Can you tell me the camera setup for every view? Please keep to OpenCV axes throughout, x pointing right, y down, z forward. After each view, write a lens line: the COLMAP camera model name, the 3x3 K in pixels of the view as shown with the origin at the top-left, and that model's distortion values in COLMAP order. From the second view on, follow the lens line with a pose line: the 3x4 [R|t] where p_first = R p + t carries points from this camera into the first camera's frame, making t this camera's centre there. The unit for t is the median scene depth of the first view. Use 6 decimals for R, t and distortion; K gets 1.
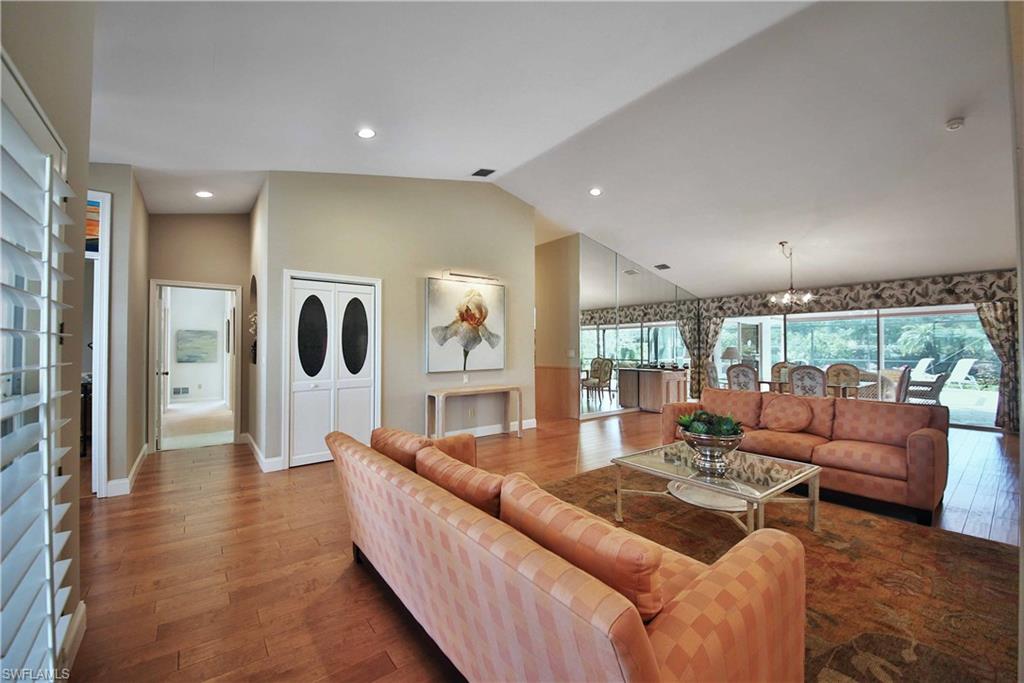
lens RADIAL K [[404.3, 0, 505.5], [0, 404.3, 343.2], [0, 0, 1]] dist [0.000736, 0.000145]
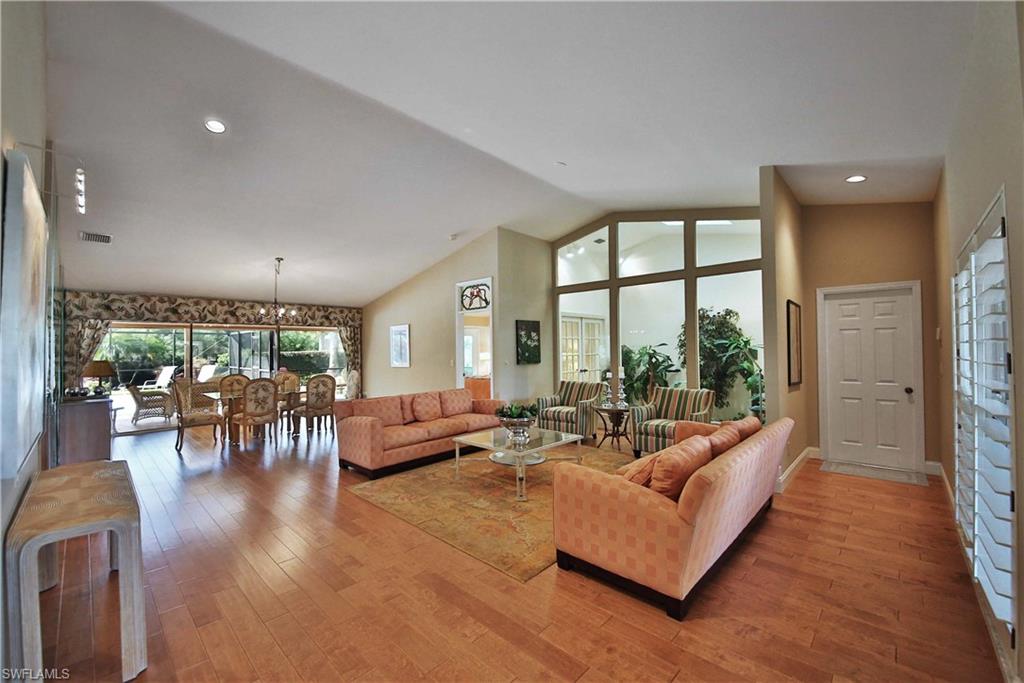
lens RADIAL K [[404.3, 0, 505.5], [0, 404.3, 343.2], [0, 0, 1]] dist [0.000736, 0.000145]
pose [[-0.137020, 0.024629, 0.990262, -0.279514], [0.011446, 0.999663, -0.023279, 0.002870], [-0.990502, 0.008145, -0.137256, 0.386403]]
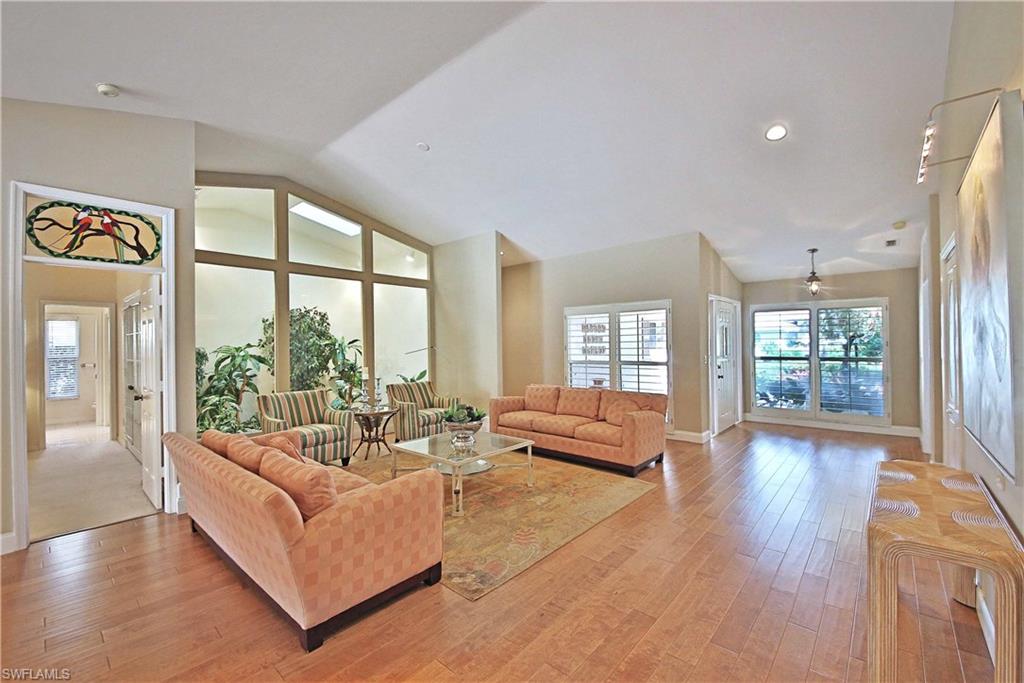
lens RADIAL K [[424.1, 0, 512.0], [0, 424.1, 341.5], [0, 0, 1]] dist [-0.001005, -0.000340]
pose [[-0.982309, 0.014538, -0.186704, 0.187238], [0.015335, 0.999878, -0.002821, -0.005125], [0.186640, -0.005634, -0.982412, 0.739646]]
